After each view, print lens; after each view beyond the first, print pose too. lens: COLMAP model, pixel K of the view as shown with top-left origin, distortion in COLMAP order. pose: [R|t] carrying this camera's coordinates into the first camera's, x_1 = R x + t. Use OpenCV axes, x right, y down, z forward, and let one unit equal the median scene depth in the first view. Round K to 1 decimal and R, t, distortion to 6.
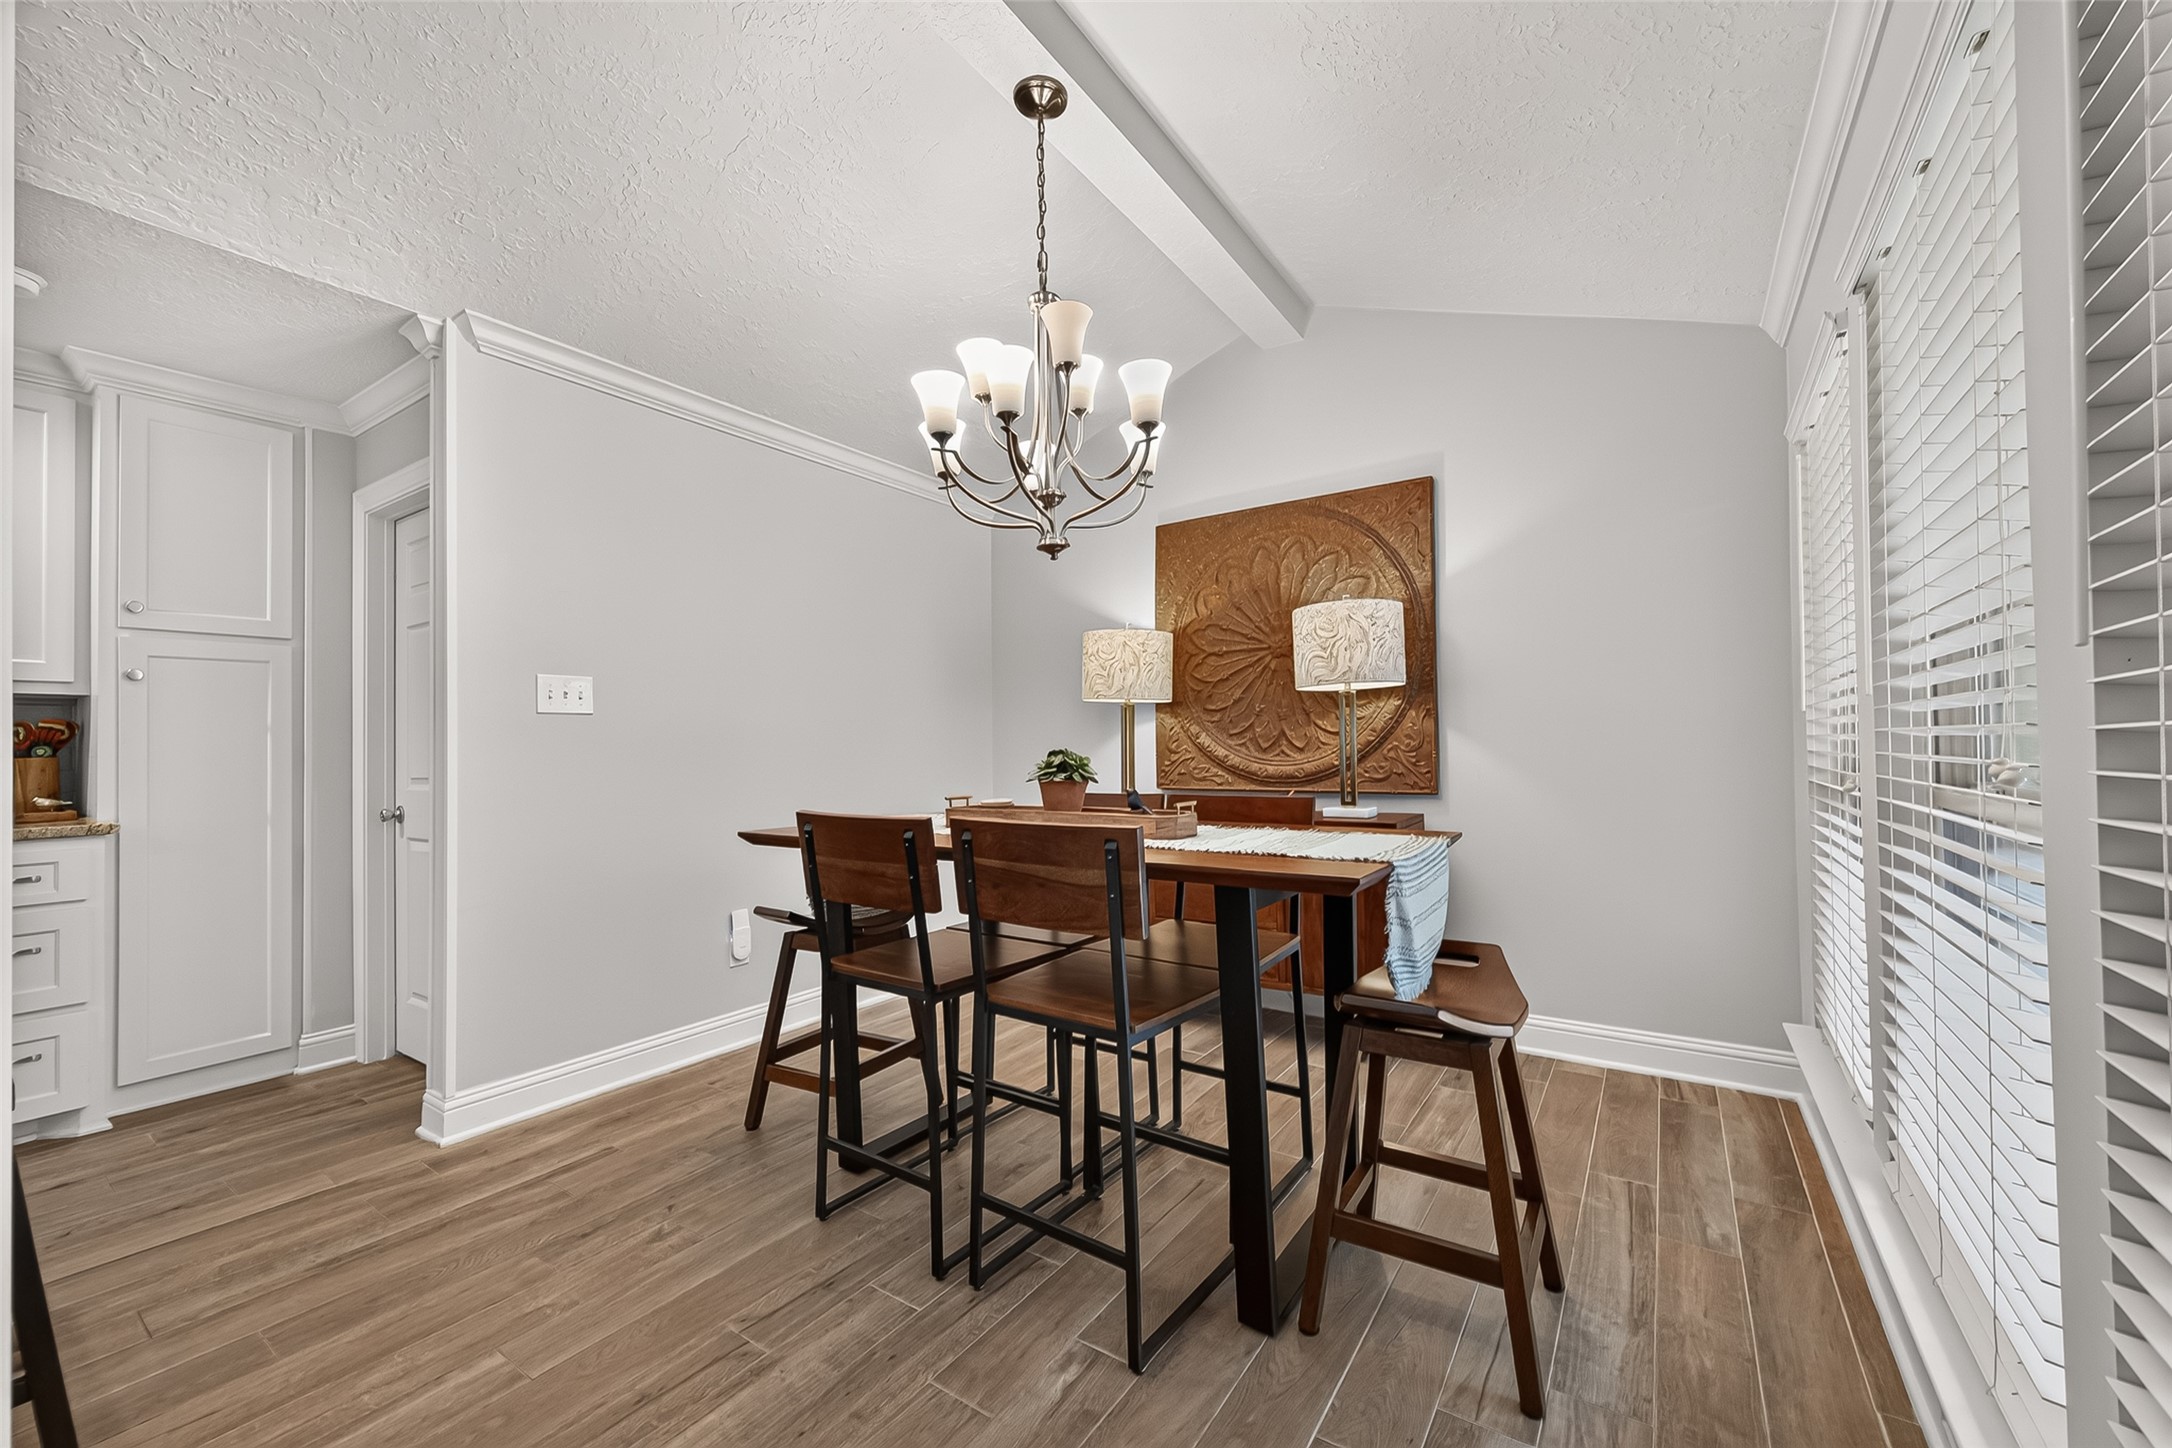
lens RADIAL K [[844.8, 0, 1082.9], [0, 844.8, 723.6], [0, 0, 1]] dist [0.006990, -0.002198]
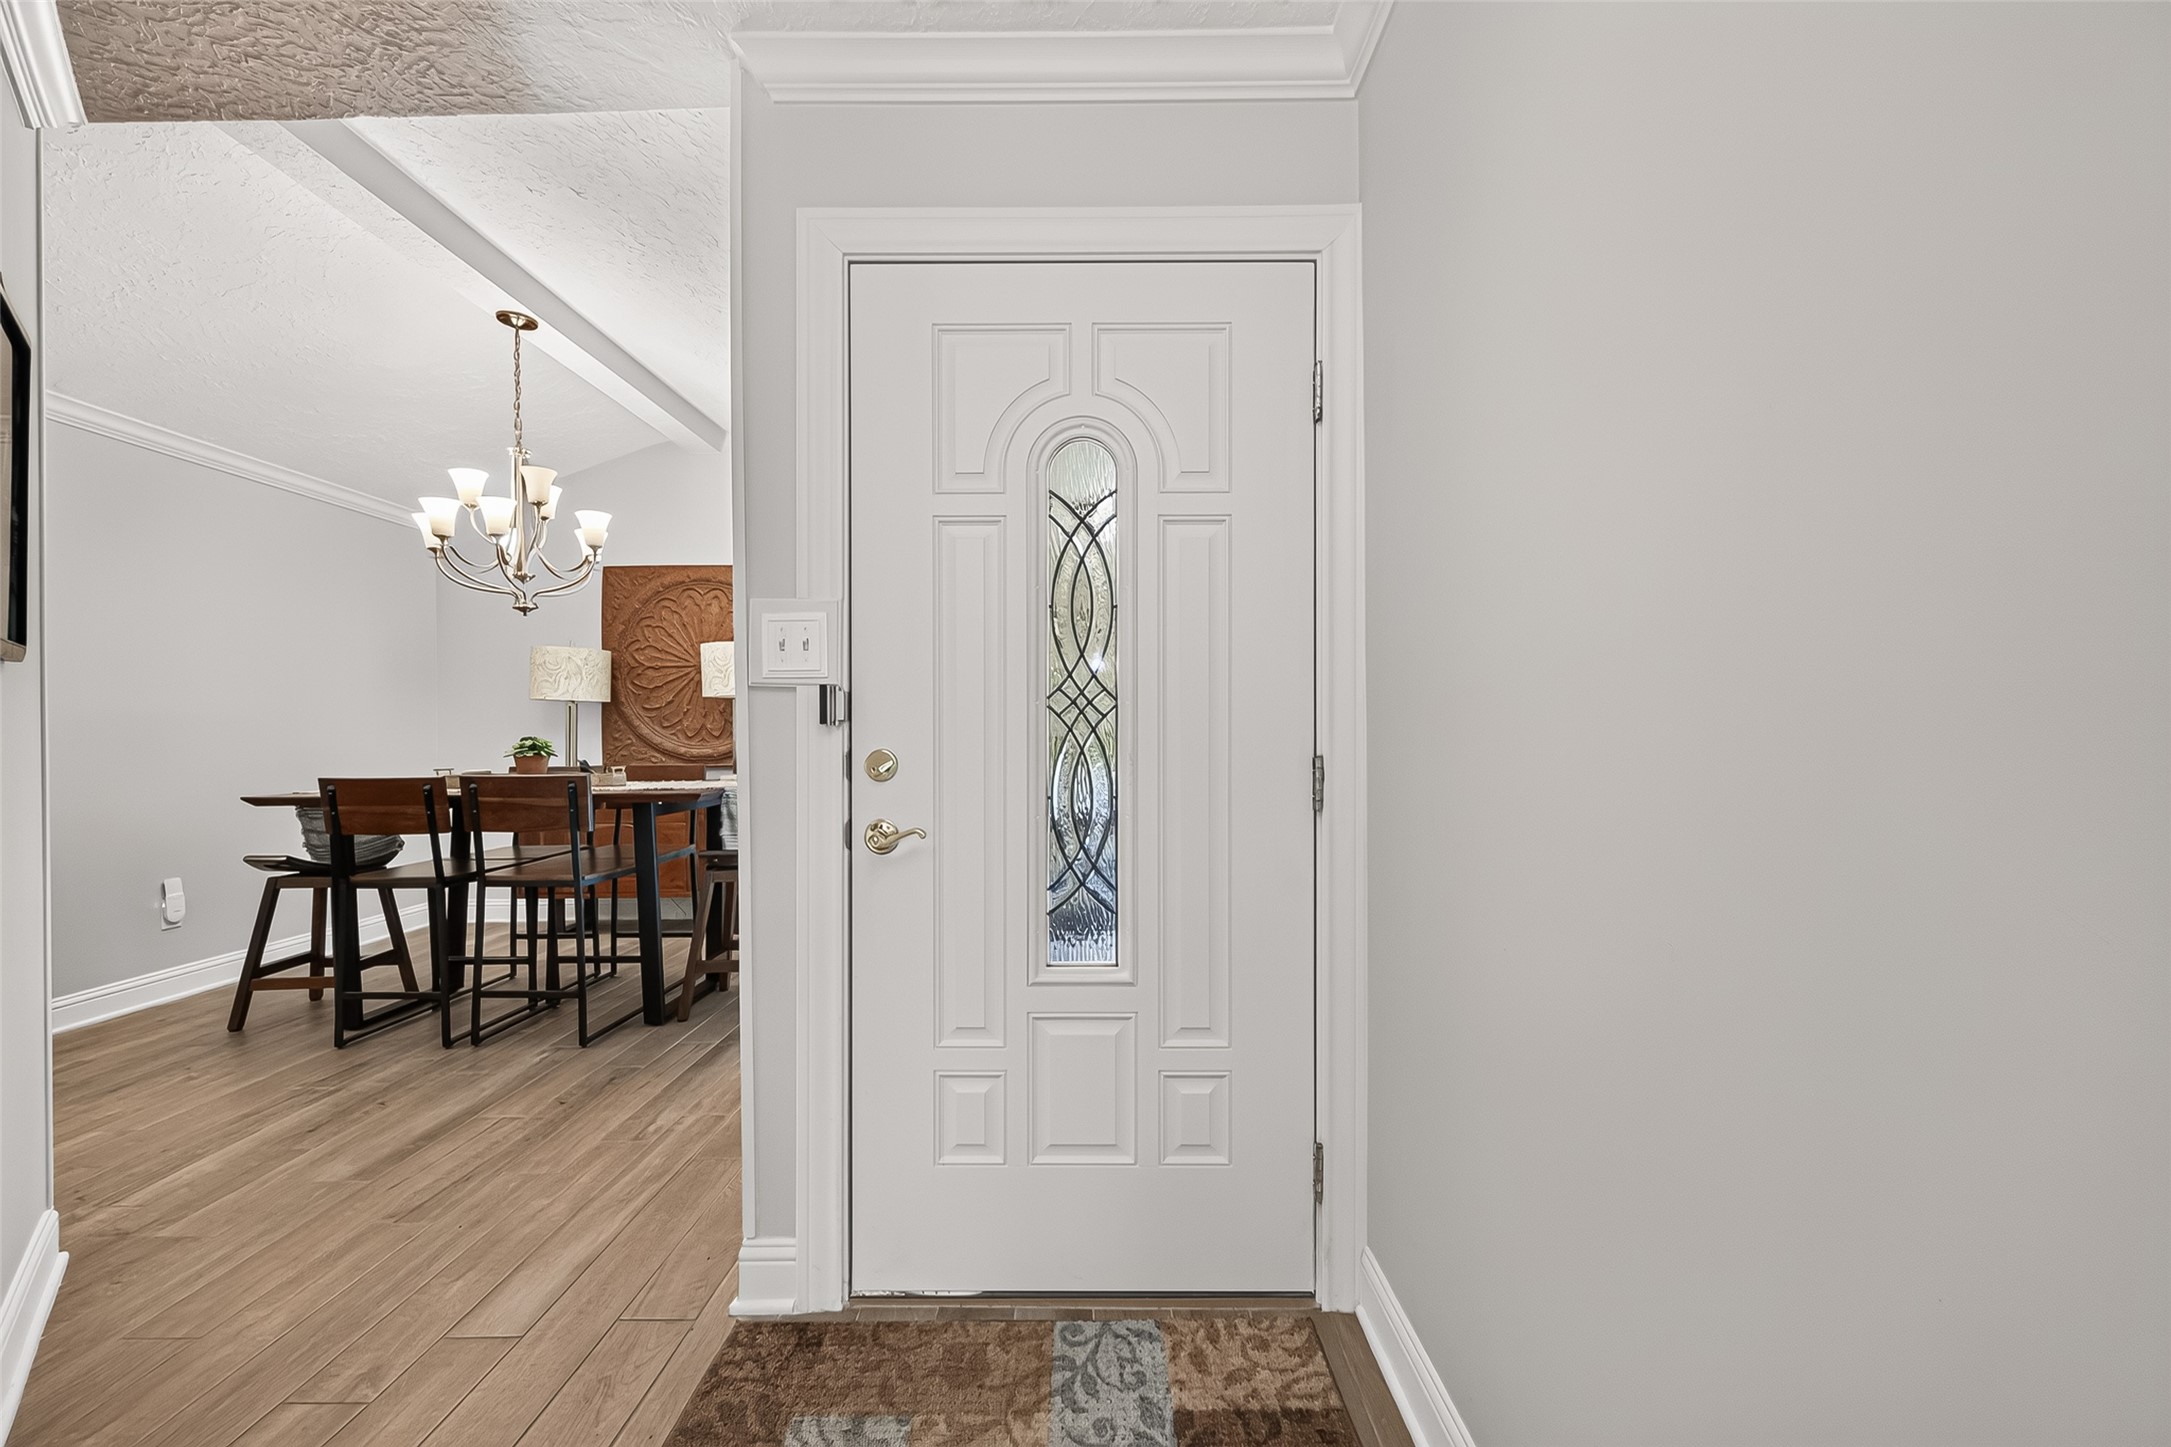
lens RADIAL K [[844.4, 0, 1088.0], [0, 844.4, 730.3], [0, 0, 1]] dist [0.006990, -0.002198]
pose [[0.822809, 0.005805, 0.568288, -0.068838], [-0.016835, 0.999758, 0.014162, -0.021999], [-0.568069, -0.021220, 0.822708, -0.918373]]
